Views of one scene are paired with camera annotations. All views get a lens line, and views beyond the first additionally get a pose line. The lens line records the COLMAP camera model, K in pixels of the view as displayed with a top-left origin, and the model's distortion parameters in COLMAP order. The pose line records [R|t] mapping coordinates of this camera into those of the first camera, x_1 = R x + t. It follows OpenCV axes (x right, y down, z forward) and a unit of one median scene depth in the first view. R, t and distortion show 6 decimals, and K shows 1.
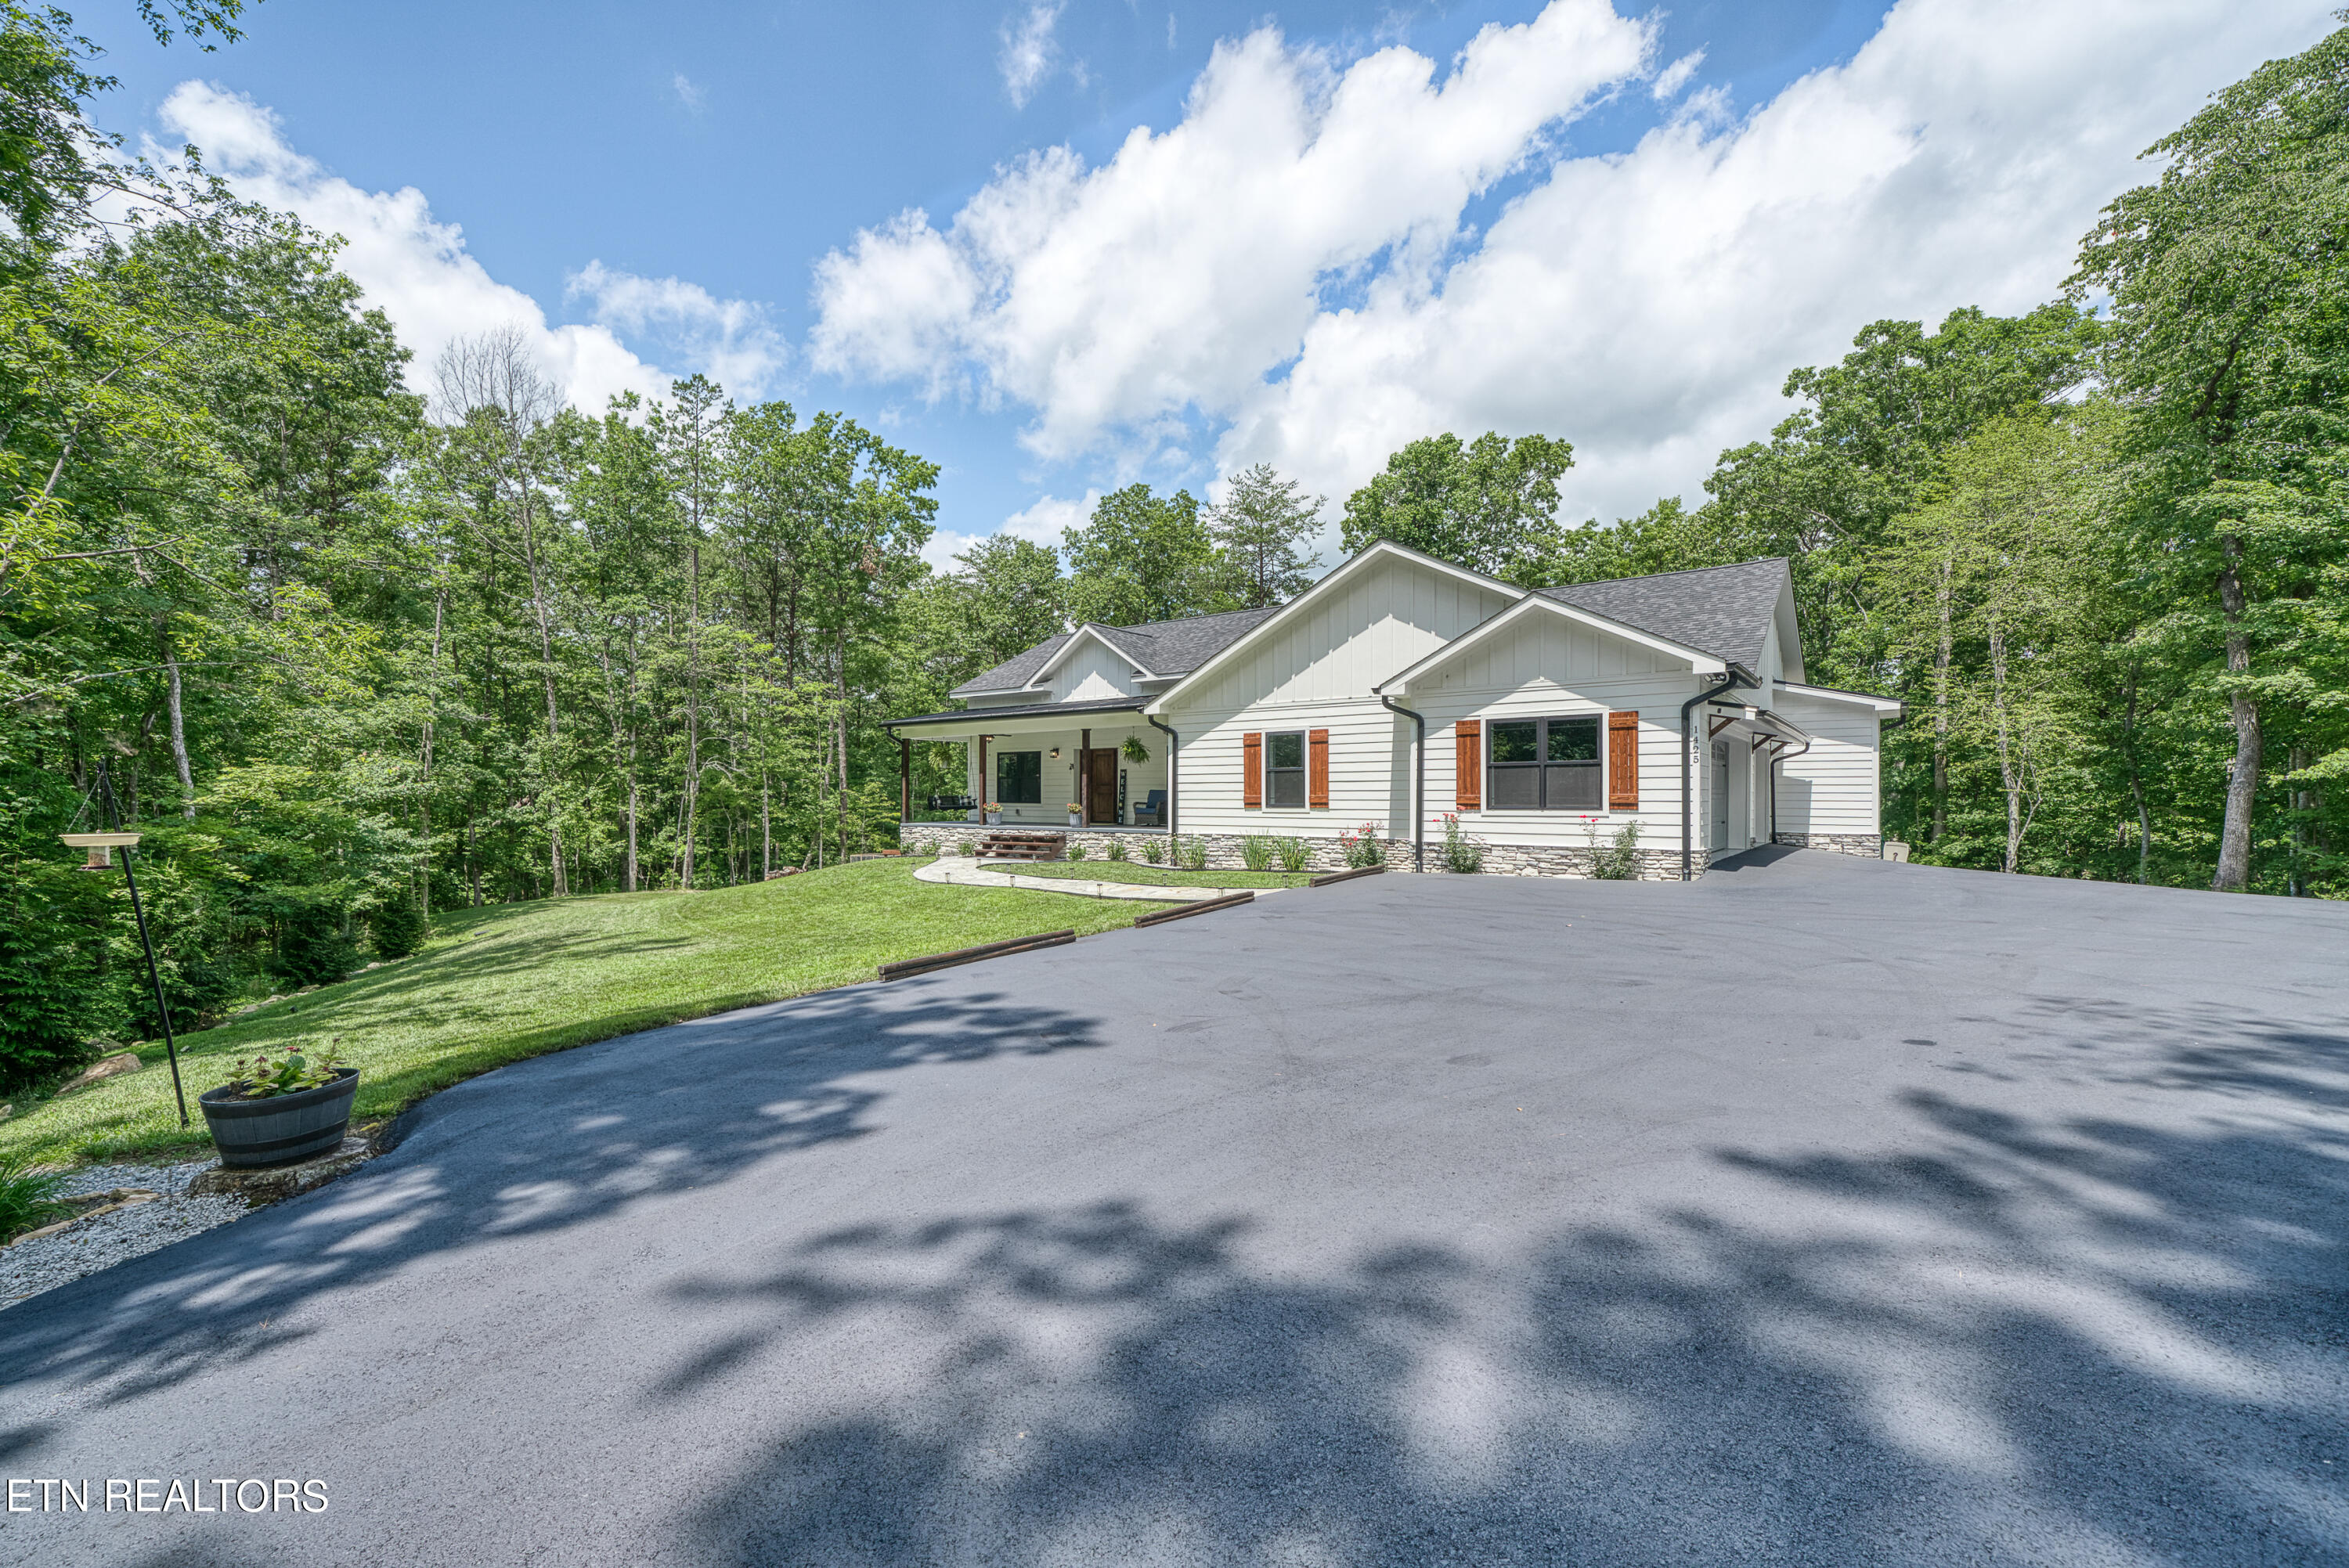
lens RADIAL K [[960.4, 0, 1182.3], [0, 960.4, 799.2], [0, 0, 1]] dist [-0.000124, 0.003772]
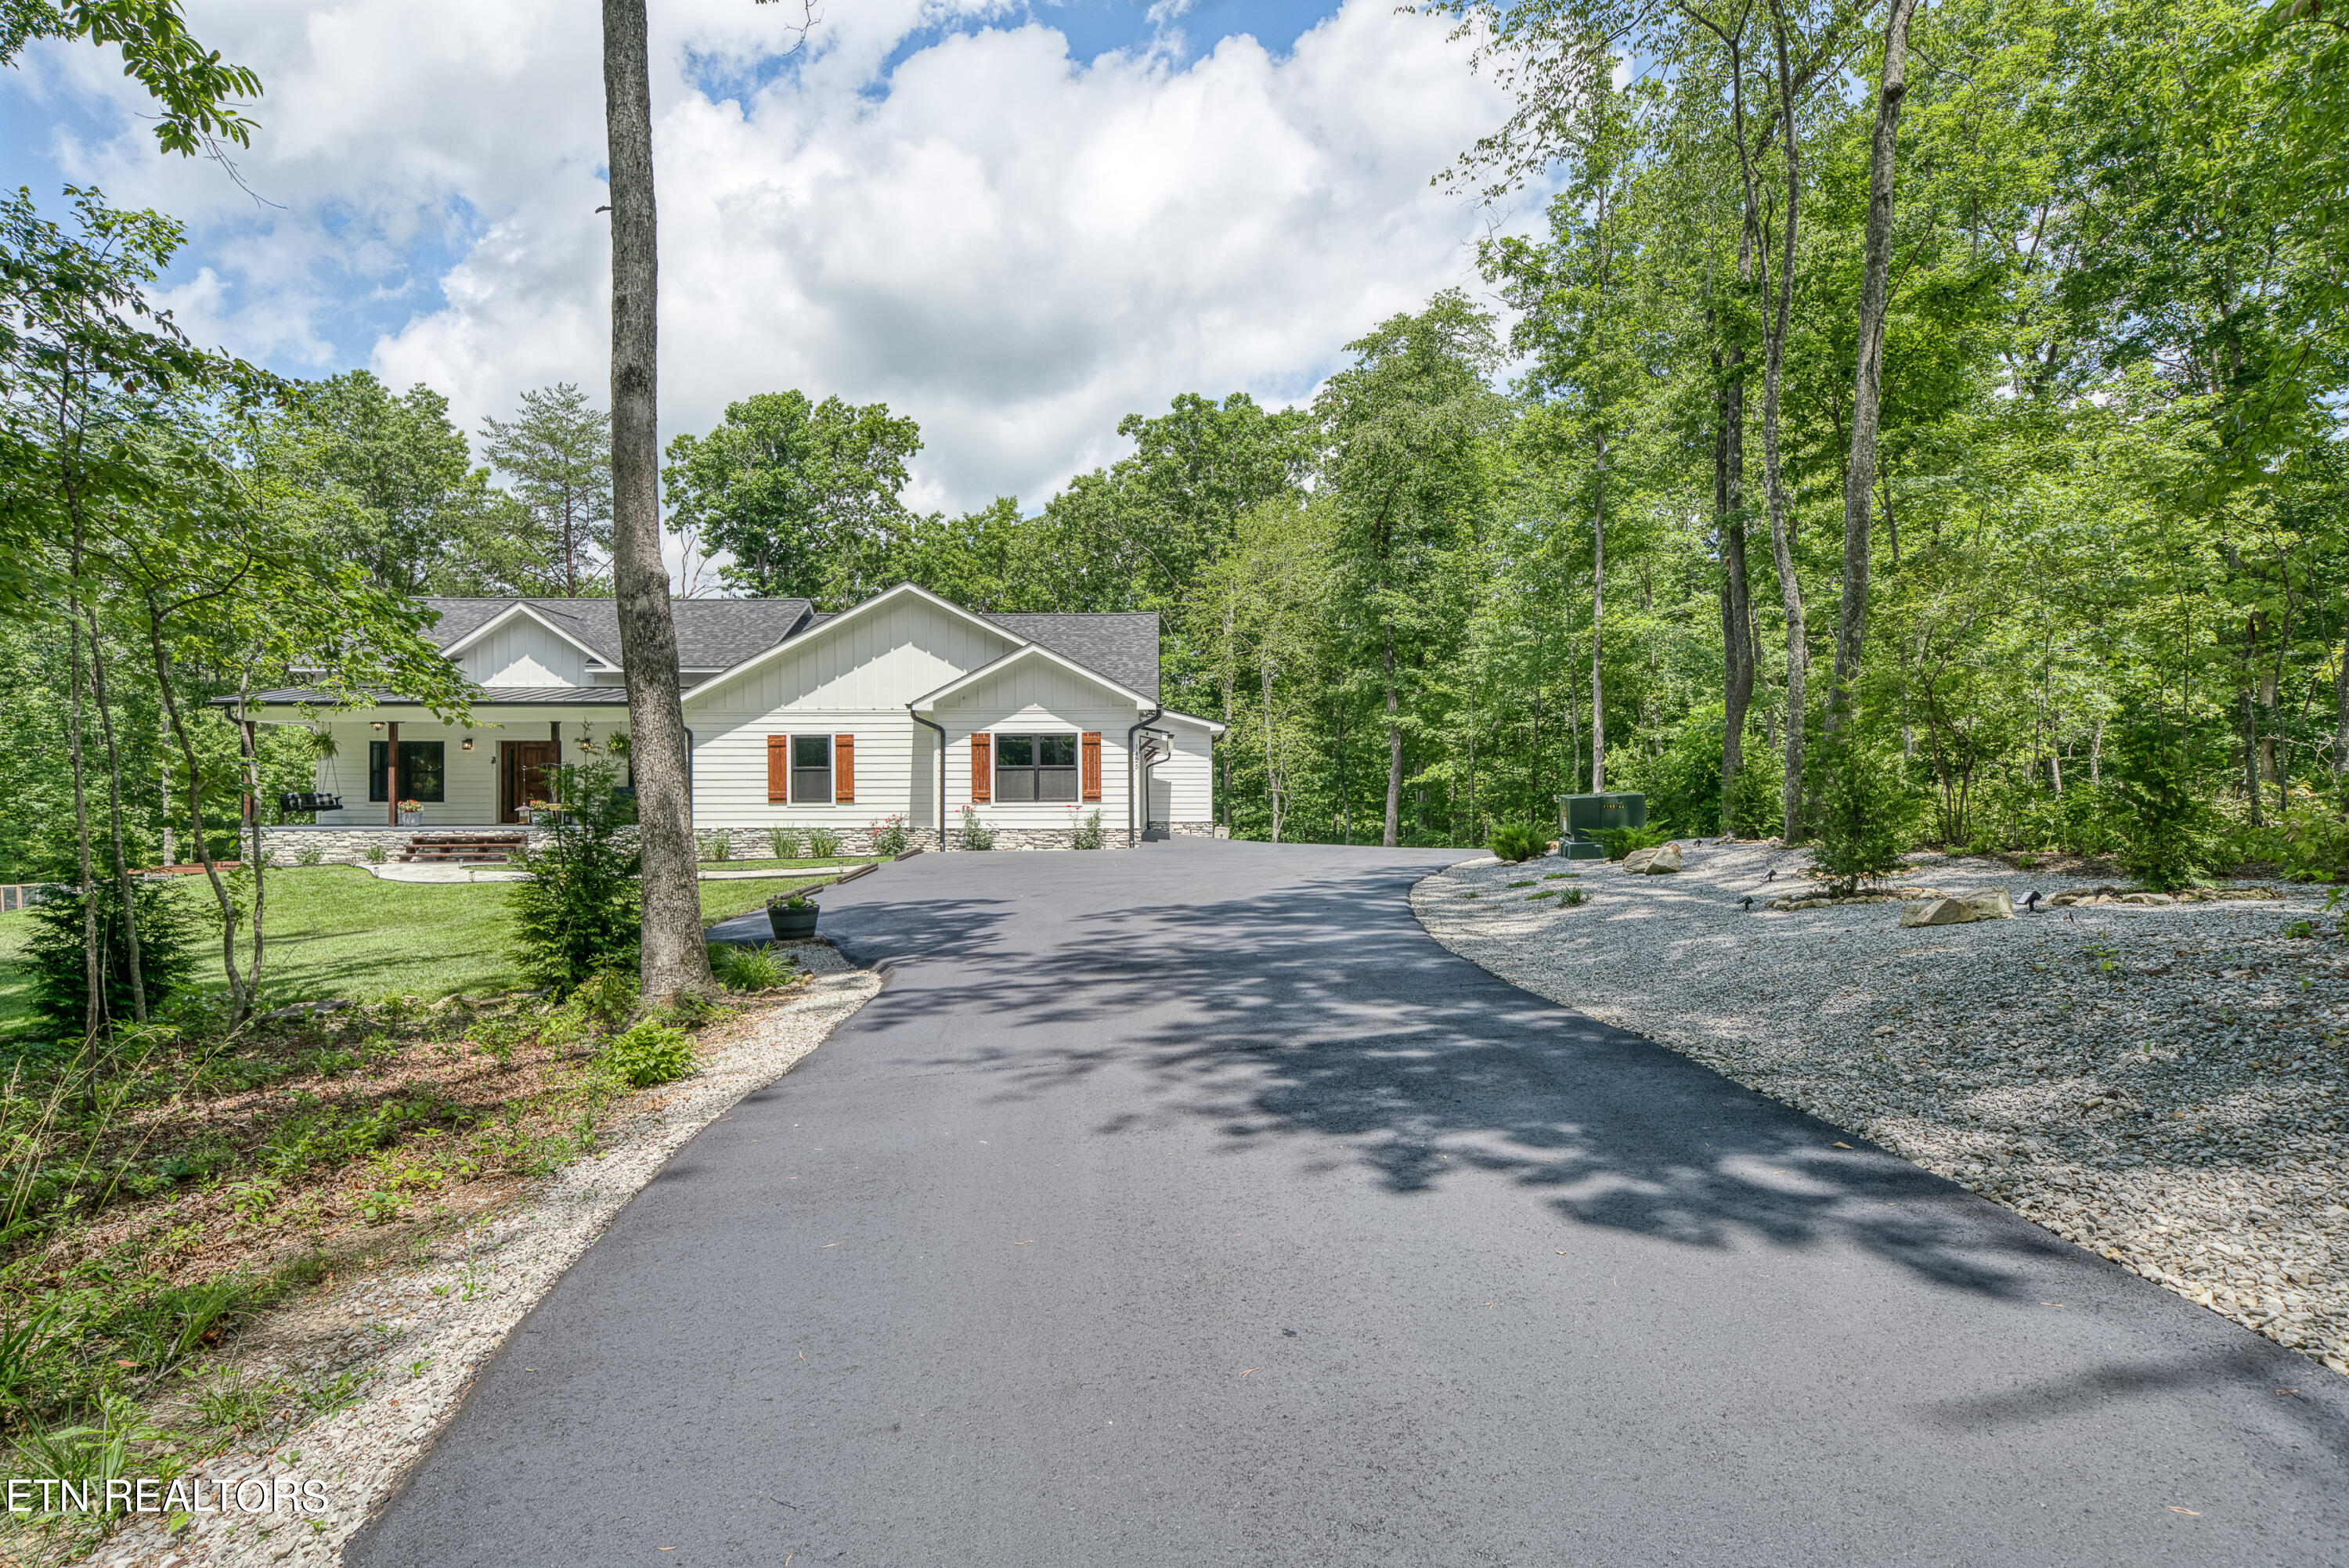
lens RADIAL K [[1308.7, 0, 1183.1], [0, 1308.7, 806.3], [0, 0, 1]] dist [0.036351, -0.000702]
pose [[0.788258, -0.005151, 0.615324, -0.386003], [0.004393, 0.999987, 0.002743, 0.008565], [-0.615330, 0.000540, 0.788270, -0.376384]]
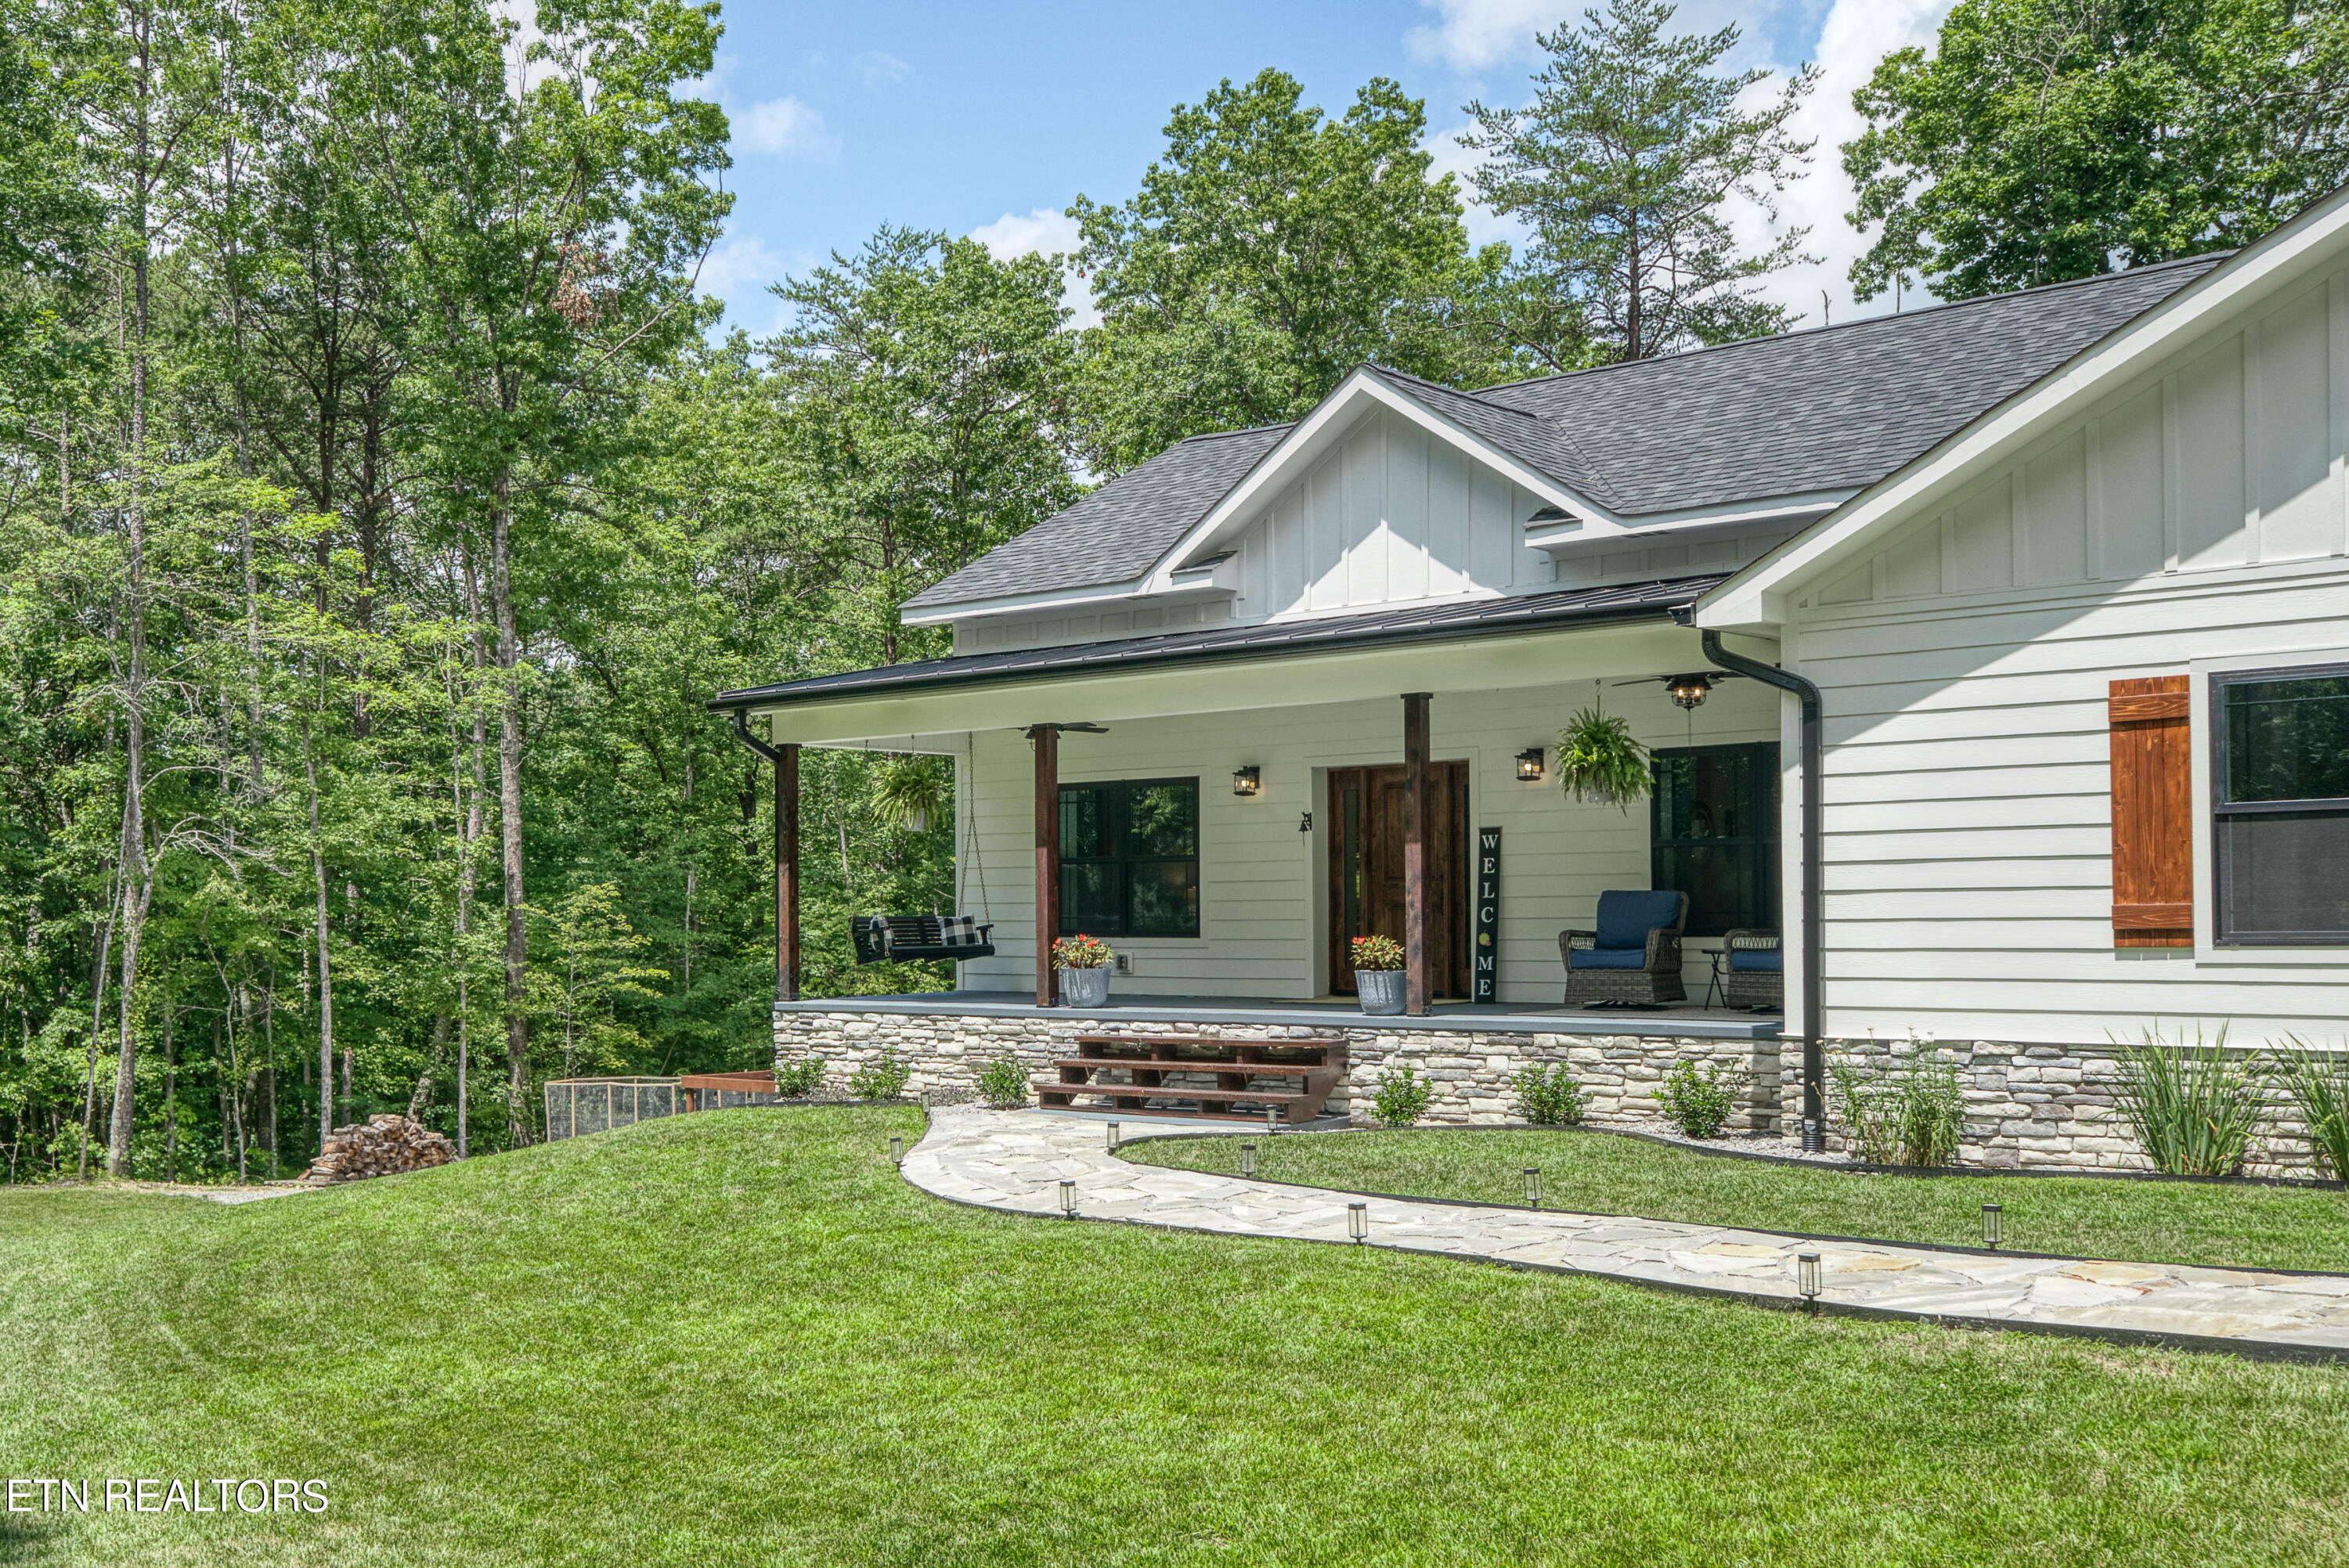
lens RADIAL K [[2284.0, 0, 992.4], [0, 2284.0, 876.2], [0, 0, 1]] dist [0.066888, -0.127571]
pose [[0.995428, -0.011811, -0.094780, -0.155745], [0.009845, 0.999727, -0.021187, -0.000664], [0.095004, 0.020157, 0.995273, 0.242672]]
